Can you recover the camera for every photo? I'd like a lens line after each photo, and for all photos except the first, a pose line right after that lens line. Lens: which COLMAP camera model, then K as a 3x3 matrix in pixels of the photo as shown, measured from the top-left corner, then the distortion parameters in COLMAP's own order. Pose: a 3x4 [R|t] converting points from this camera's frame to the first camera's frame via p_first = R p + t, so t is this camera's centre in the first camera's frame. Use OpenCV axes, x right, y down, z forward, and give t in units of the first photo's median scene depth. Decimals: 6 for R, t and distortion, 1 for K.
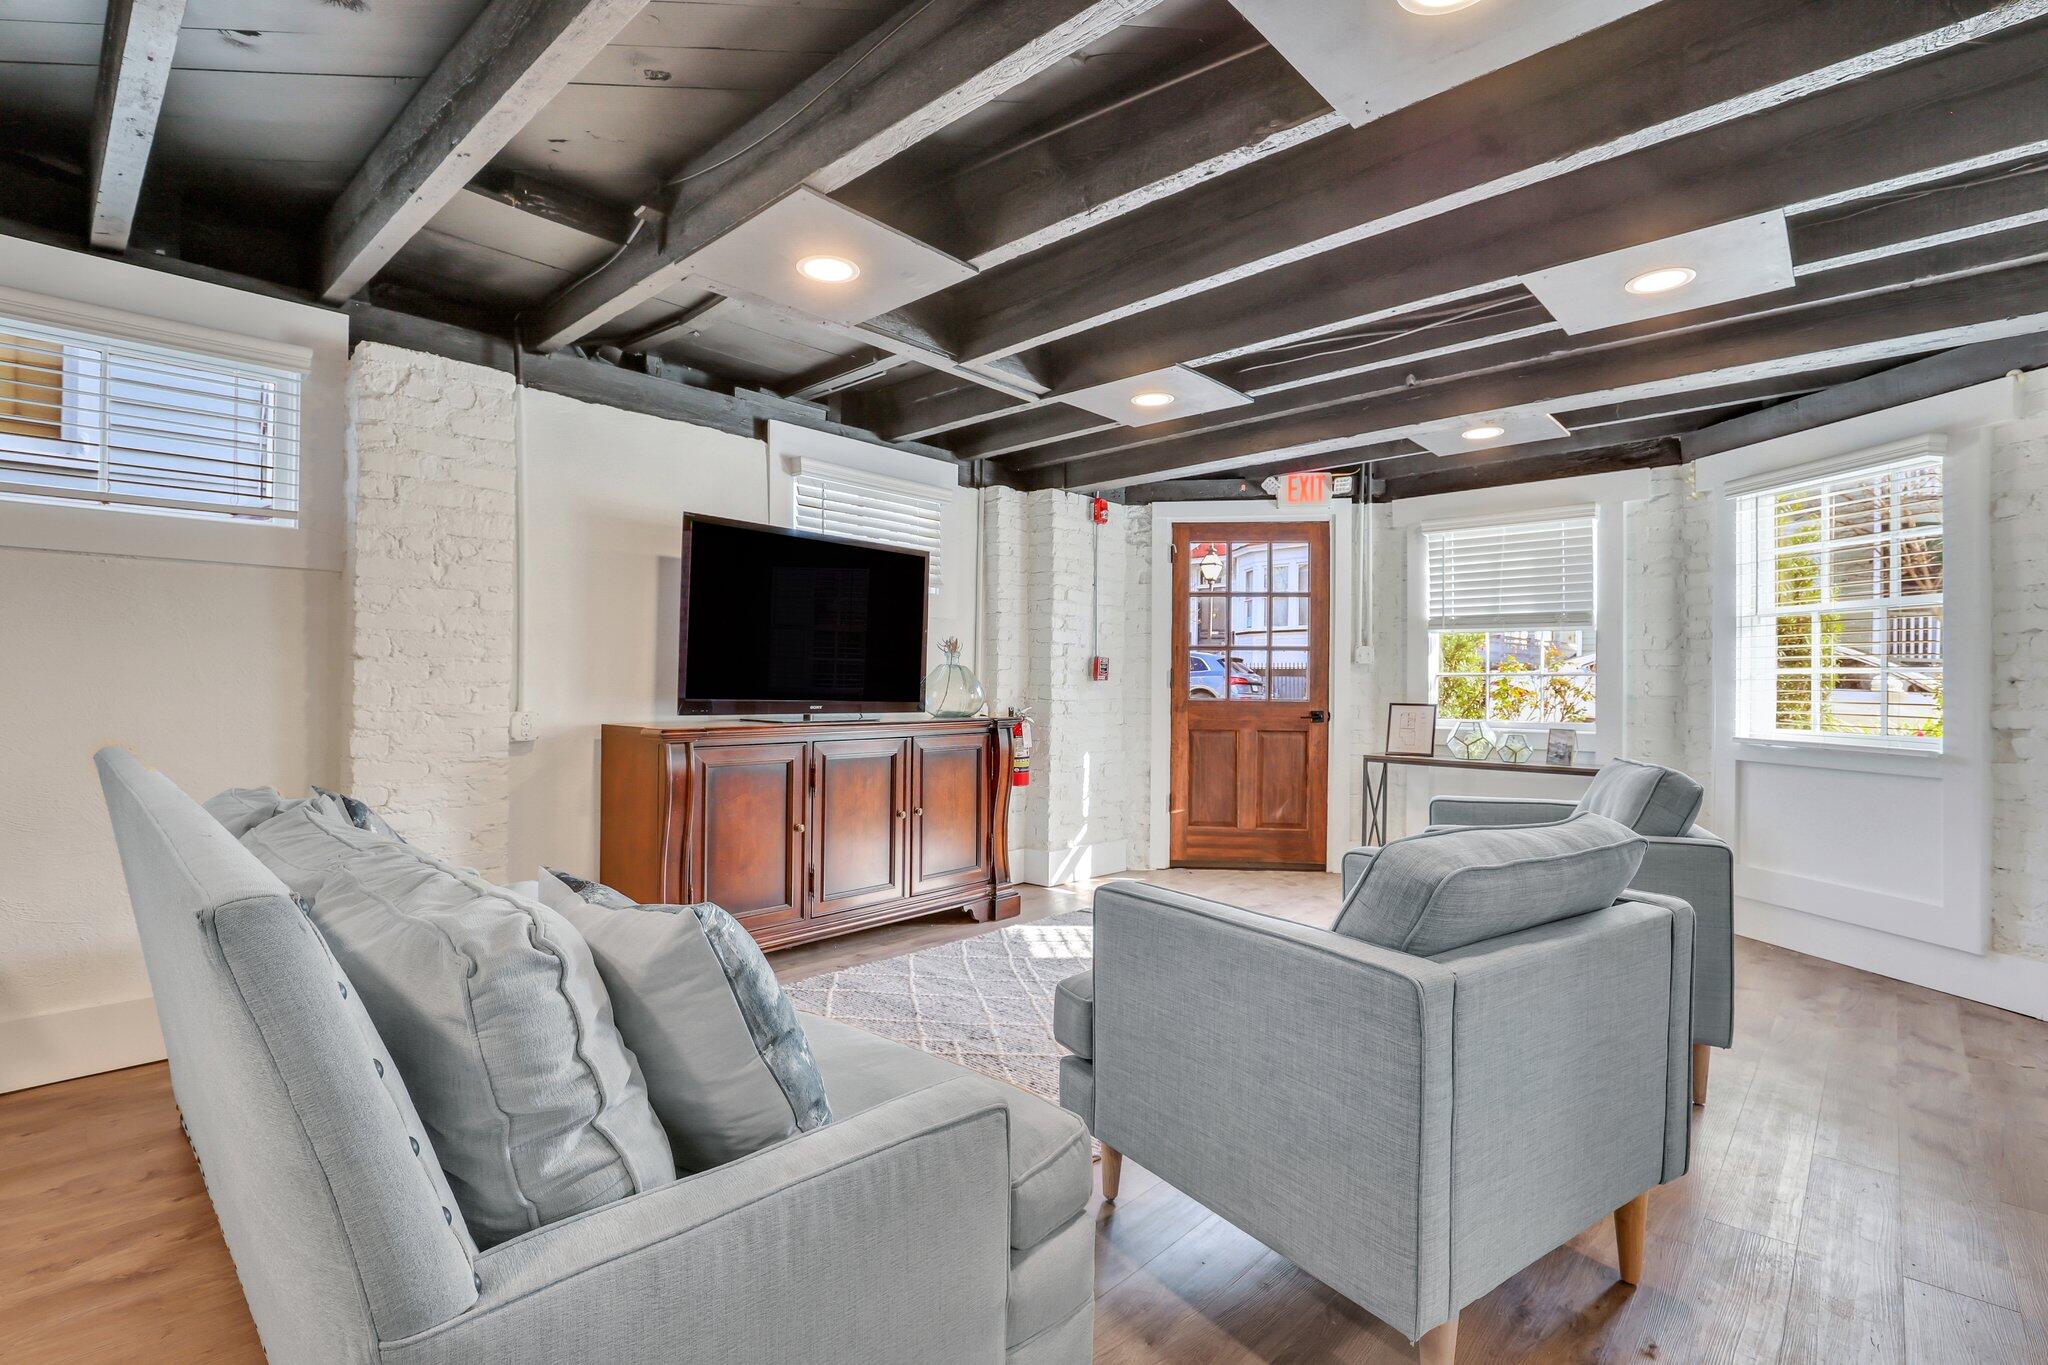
lens RADIAL K [[938.5, 0, 1020.4], [0, 938.5, 685.0], [0, 0, 1]] dist [-0.035803, 0.006409]
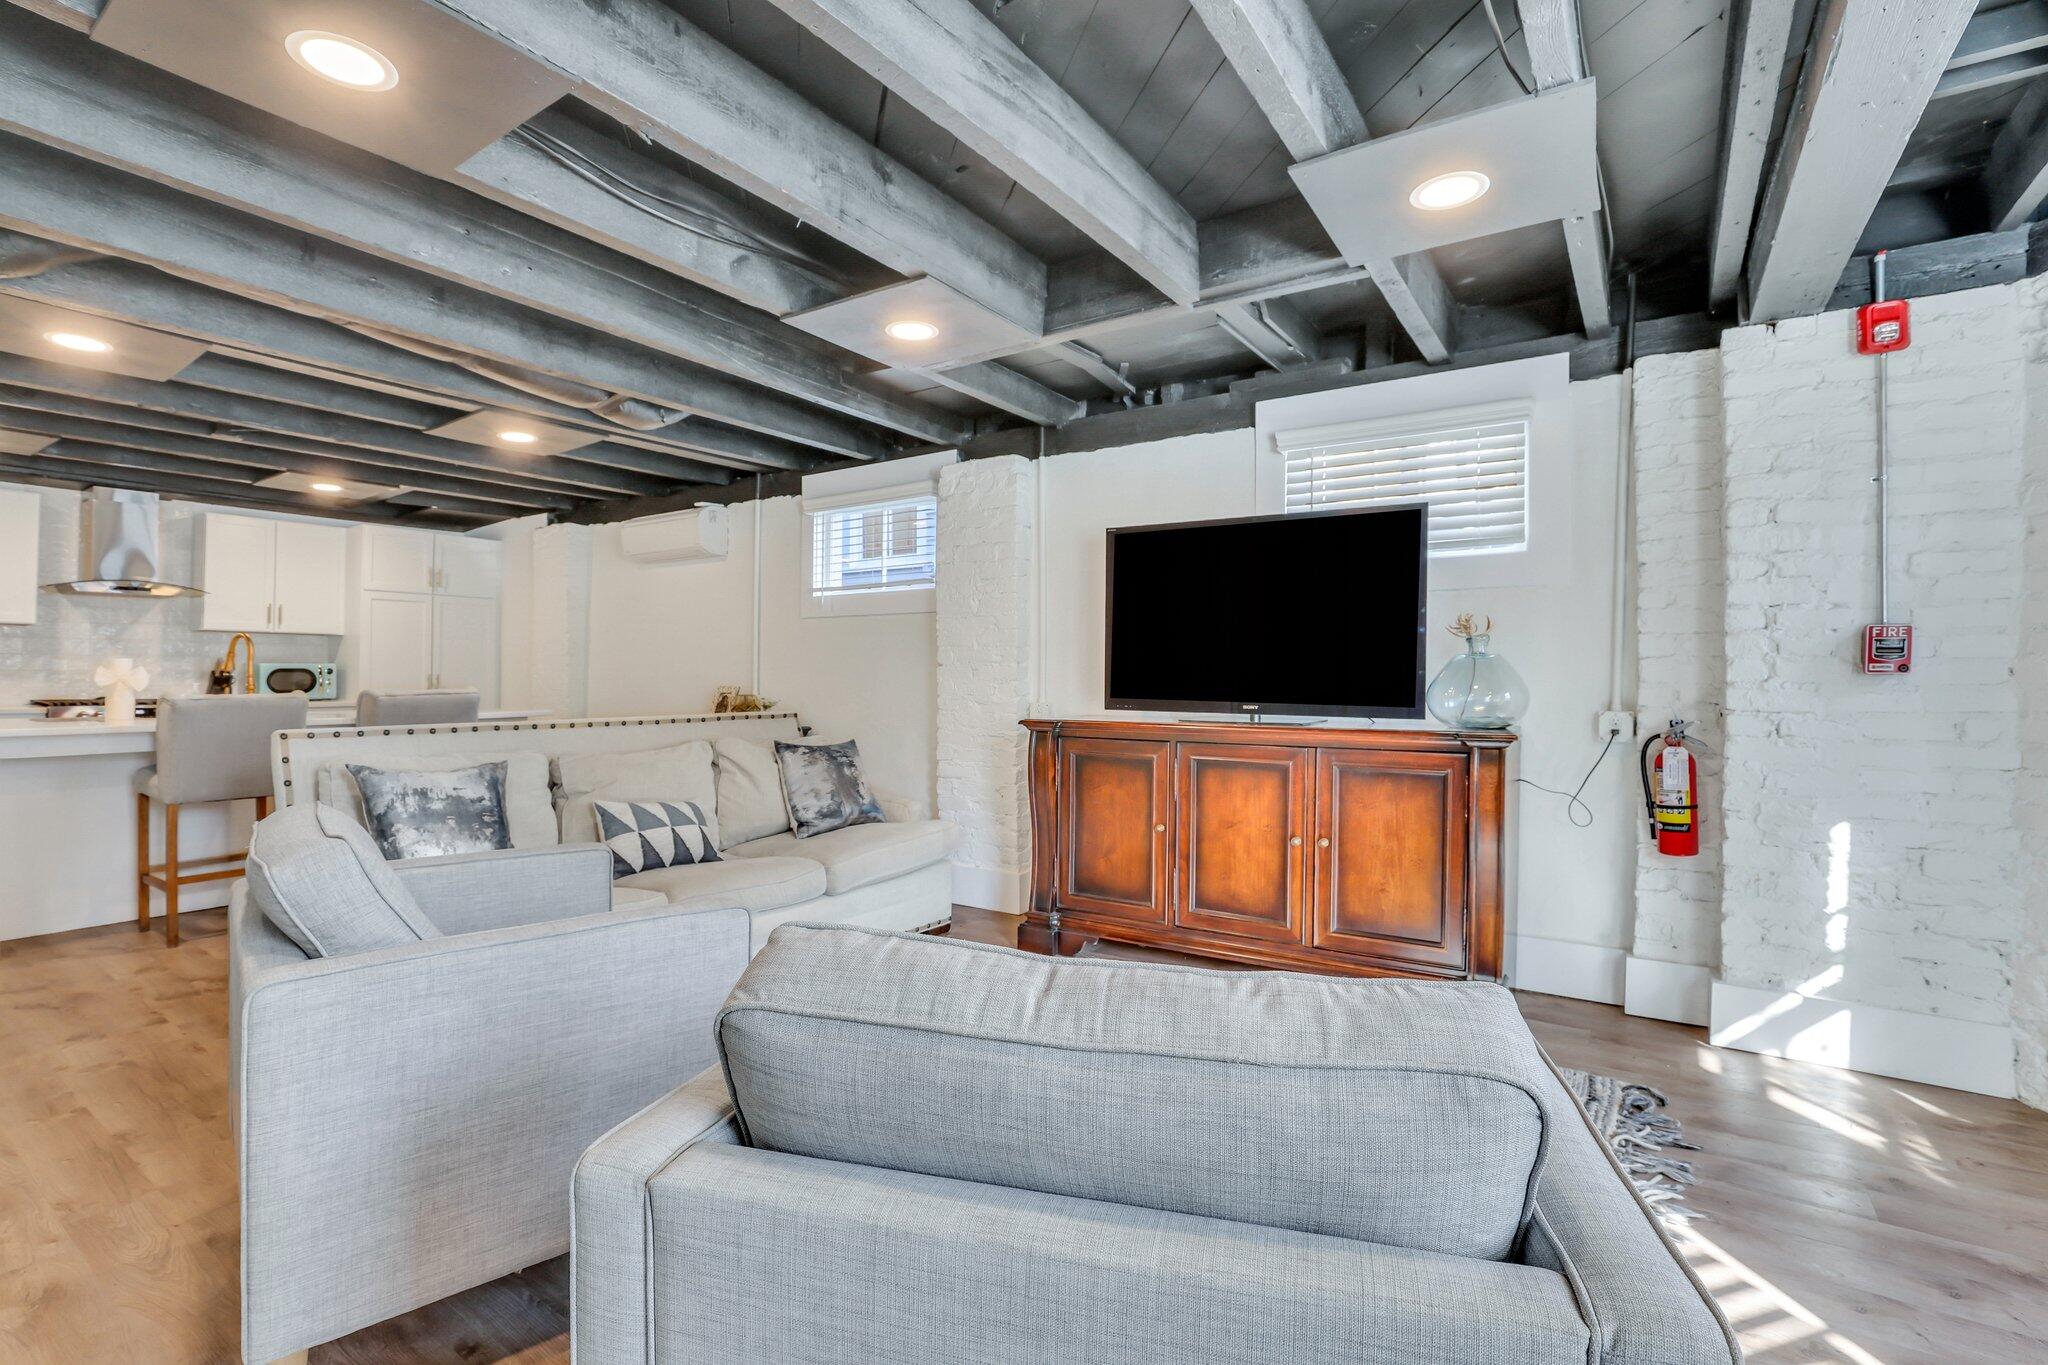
lens RADIAL K [[938.5, 0, 1032.7], [0, 938.5, 670.1], [0, 0, 1]] dist [-0.035803, 0.006409]
pose [[0.150721, -0.013459, -0.988485, 0.566011], [0.001605, 0.999909, -0.013370, -0.000497], [0.988575, 0.000429, 0.150729, 0.566654]]
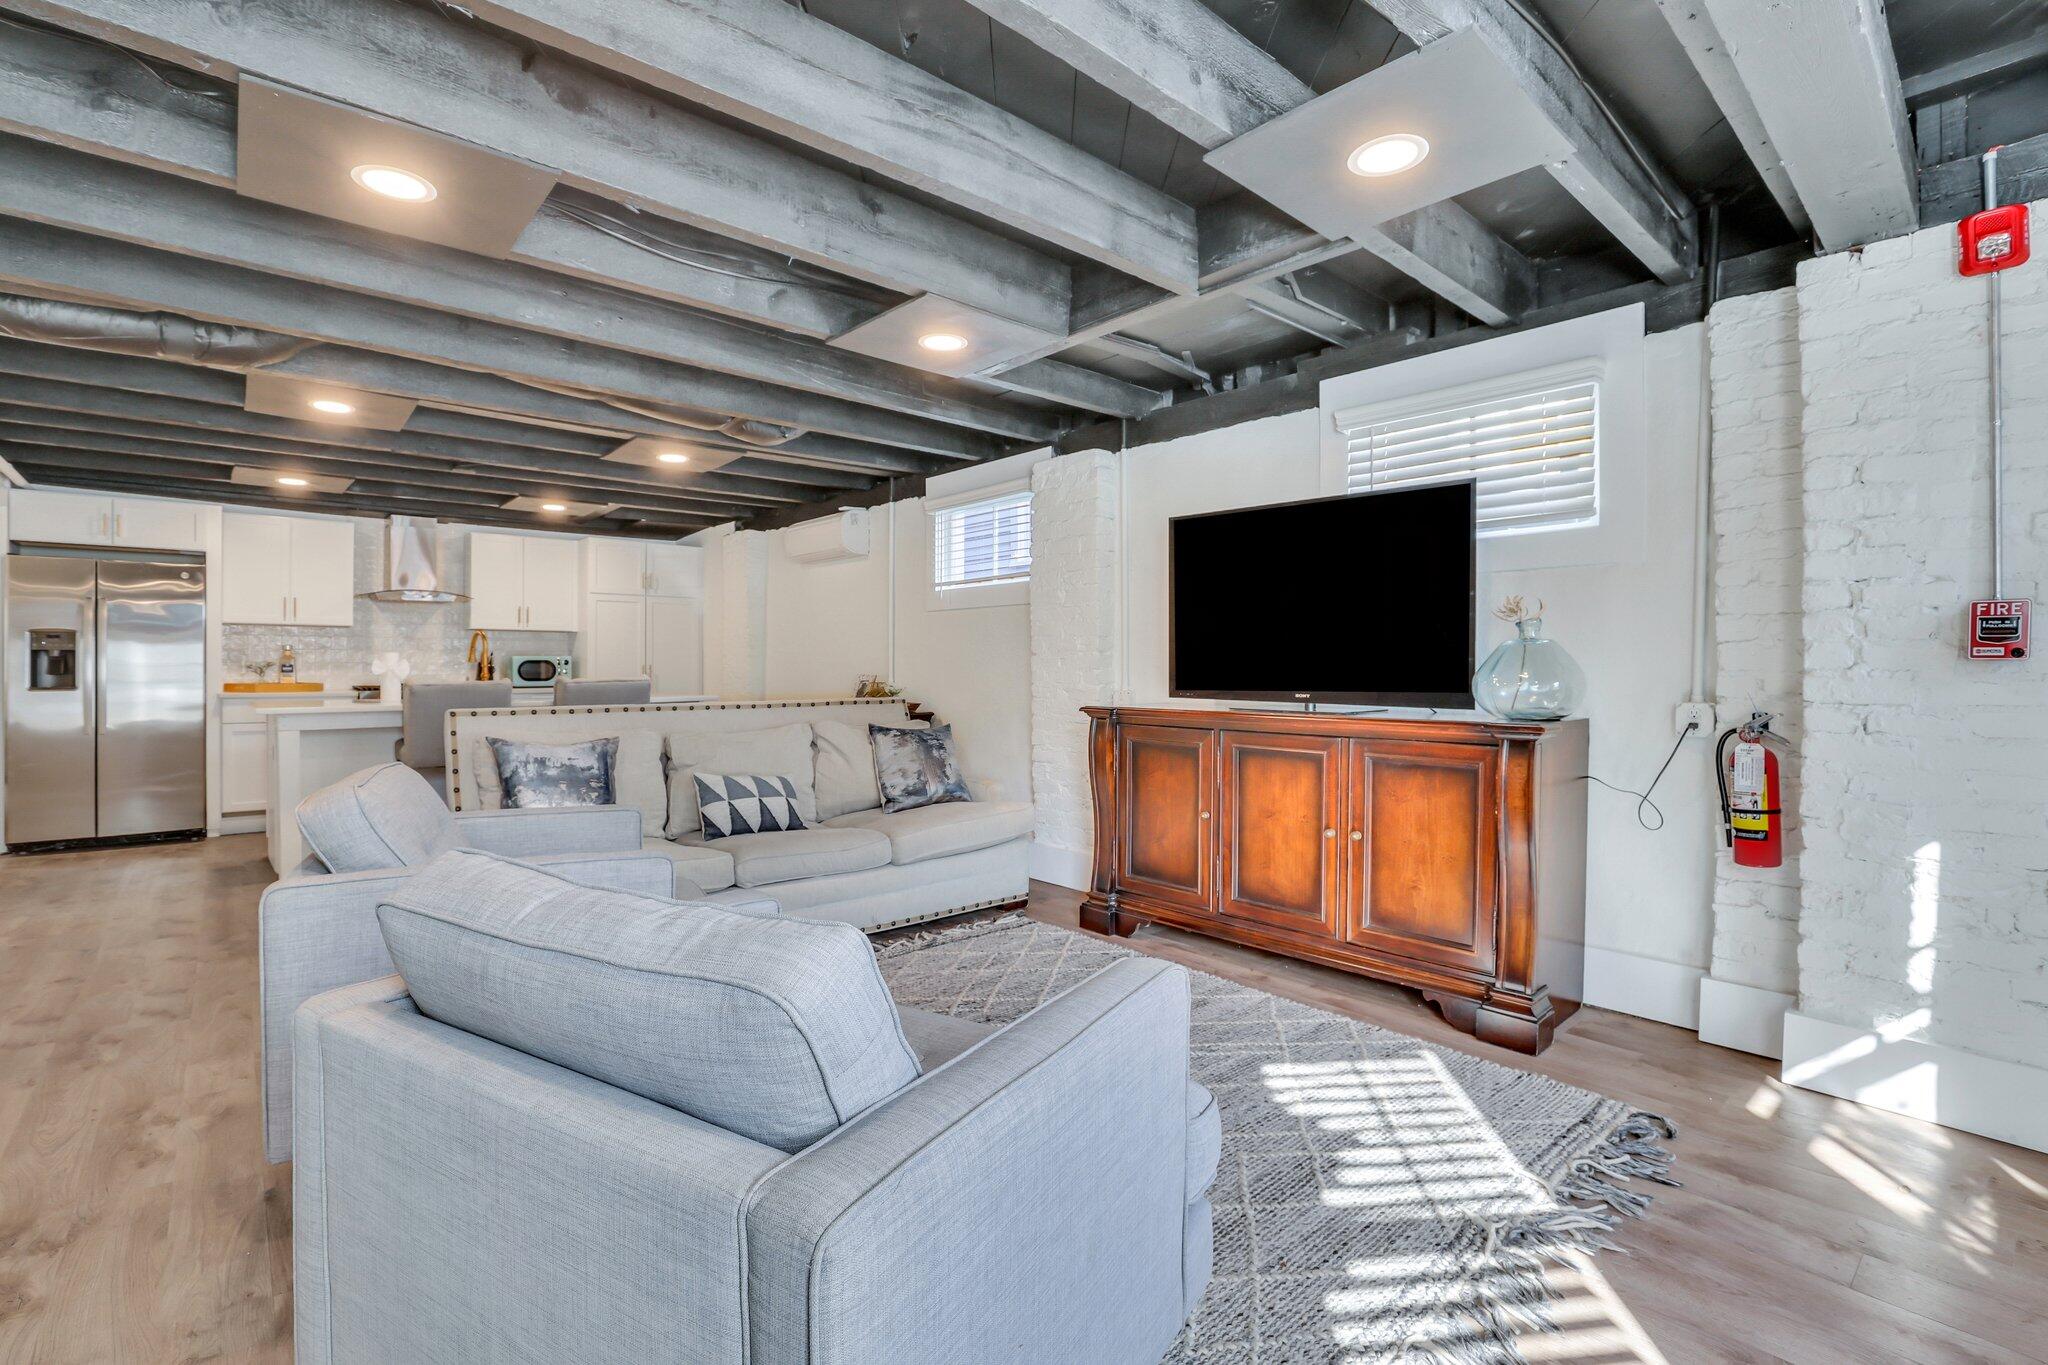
lens RADIAL K [[938.5, 0, 1035.8], [0, 938.5, 676.6], [0, 0, 1]] dist [-0.035803, 0.006409]
pose [[-0.101780, 0.003944, -0.994799, 0.602440], [0.001672, 0.999991, 0.003794, 0.001327], [0.994806, -0.001277, -0.101786, 0.727468]]
